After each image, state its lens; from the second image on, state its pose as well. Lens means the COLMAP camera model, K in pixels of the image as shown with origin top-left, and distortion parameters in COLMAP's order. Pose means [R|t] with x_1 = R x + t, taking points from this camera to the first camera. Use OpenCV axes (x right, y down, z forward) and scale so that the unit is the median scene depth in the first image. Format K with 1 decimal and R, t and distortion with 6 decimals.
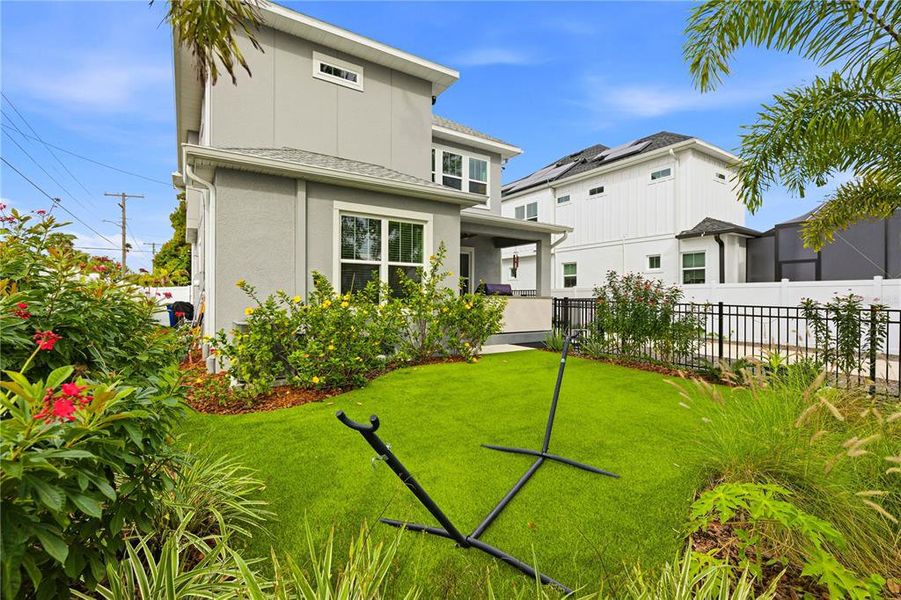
lens RADIAL K [[412.0, 0, 450.5], [0, 412.0, 300.0], [0, 0, 1]] dist [-0.002348, 0.000020]
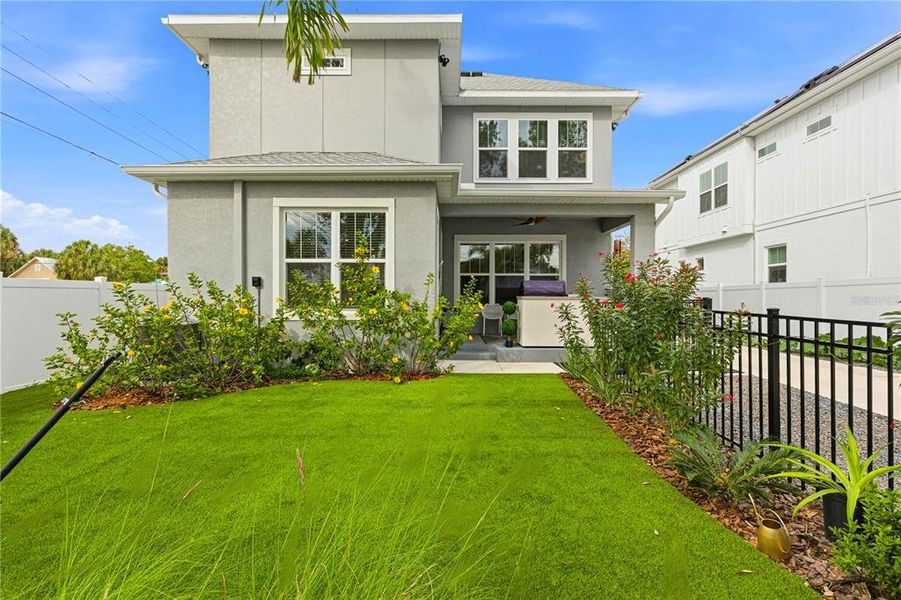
lens RADIAL K [[417.4, 0, 450.5], [0, 417.4, 300.0], [0, 0, 1]] dist [0.002596, 0.000030]
pose [[0.834808, -0.001665, -0.550539, 0.489136], [-0.000126, 0.999995, -0.003215, -0.002003], [0.550541, 0.002754, 0.834803, 0.349981]]
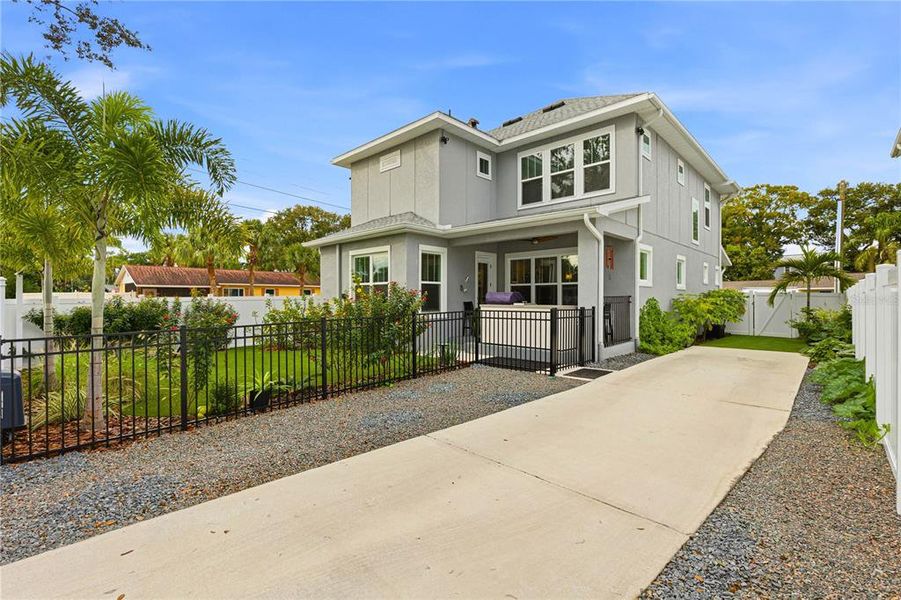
lens RADIAL K [[412.0, 0, 450.5], [0, 412.0, 300.0], [0, 0, 1]] dist [-0.002348, 0.000020]
pose [[0.235522, -0.004620, -0.971858, 1.260278], [-0.001505, 0.999986, -0.005119, -0.019595], [0.971868, 0.002668, 0.235512, 0.835539]]
